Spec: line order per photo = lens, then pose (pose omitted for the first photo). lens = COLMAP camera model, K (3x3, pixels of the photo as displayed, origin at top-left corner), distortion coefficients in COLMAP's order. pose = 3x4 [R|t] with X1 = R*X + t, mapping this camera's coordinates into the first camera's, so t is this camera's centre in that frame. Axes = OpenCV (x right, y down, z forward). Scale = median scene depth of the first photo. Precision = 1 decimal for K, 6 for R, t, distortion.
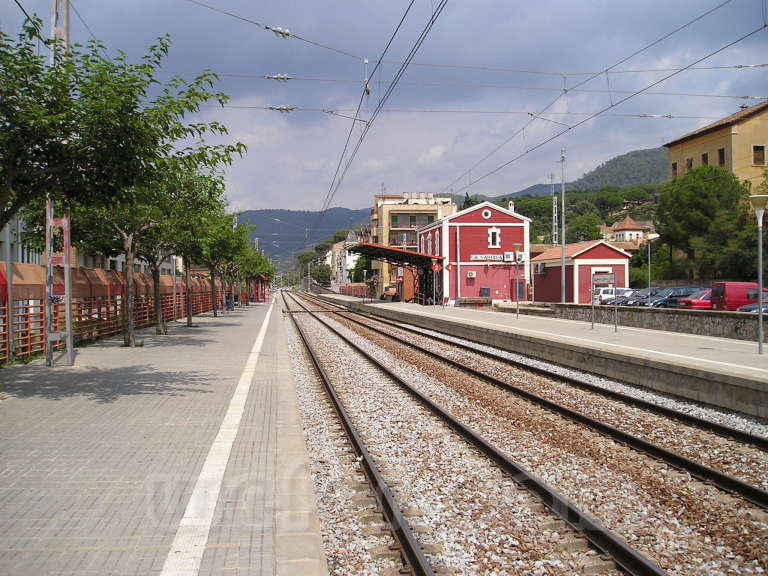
lens RADIAL K [[782.2, 0, 395.9], [0, 782.2, 289.9], [0, 0, 1]] dist [-0.123442, 0.060930]
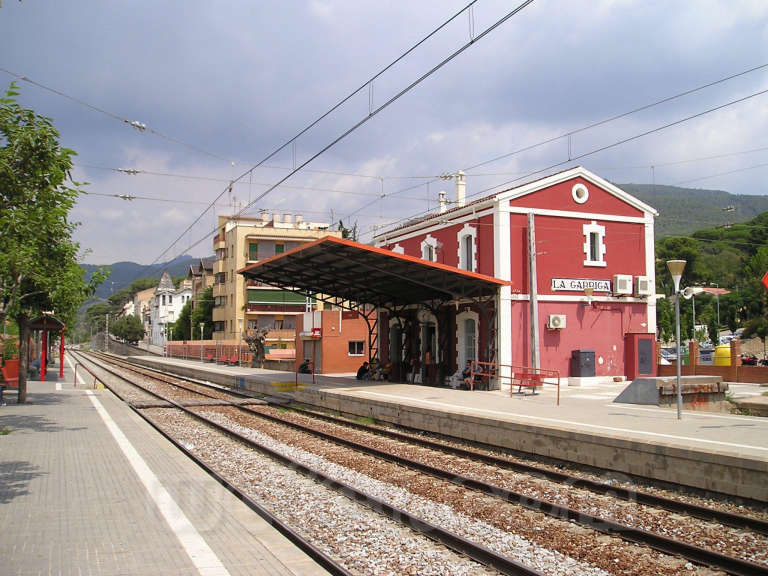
lens RADIAL K [[782.2, 0, 395.9], [0, 782.2, 289.9], [0, 0, 1]] dist [-0.123442, 0.060930]
pose [[0.964875, 0.023557, 0.261651, -0.111296], [-0.003473, 0.997028, -0.076957, -0.003042], [-0.262686, 0.073346, 0.962090, 0.584125]]
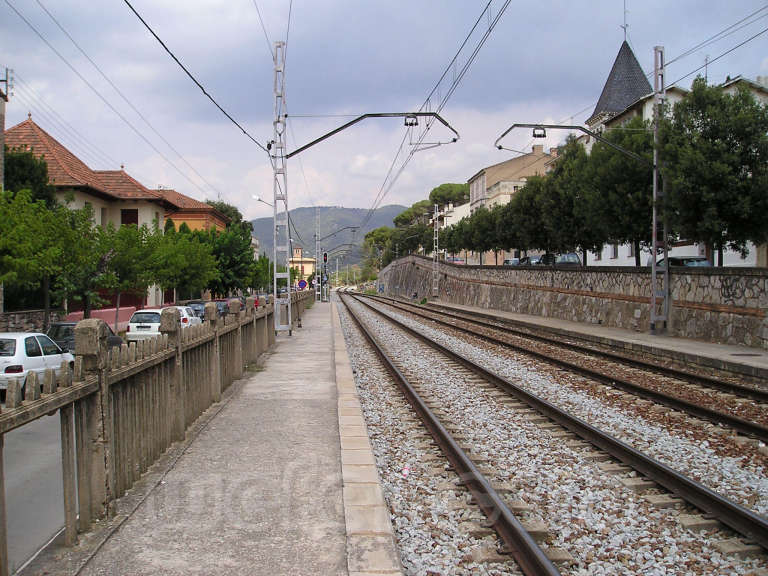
lens RADIAL K [[782.2, 0, 395.9], [0, 782.2, 289.9], [0, 0, 1]] dist [-0.123442, 0.060930]
pose [[0.997812, 0.006657, -0.065782, -0.348009], [-0.006784, 0.999976, -0.001711, 0.000753], [0.065769, 0.002154, 0.997833, 2.252136]]
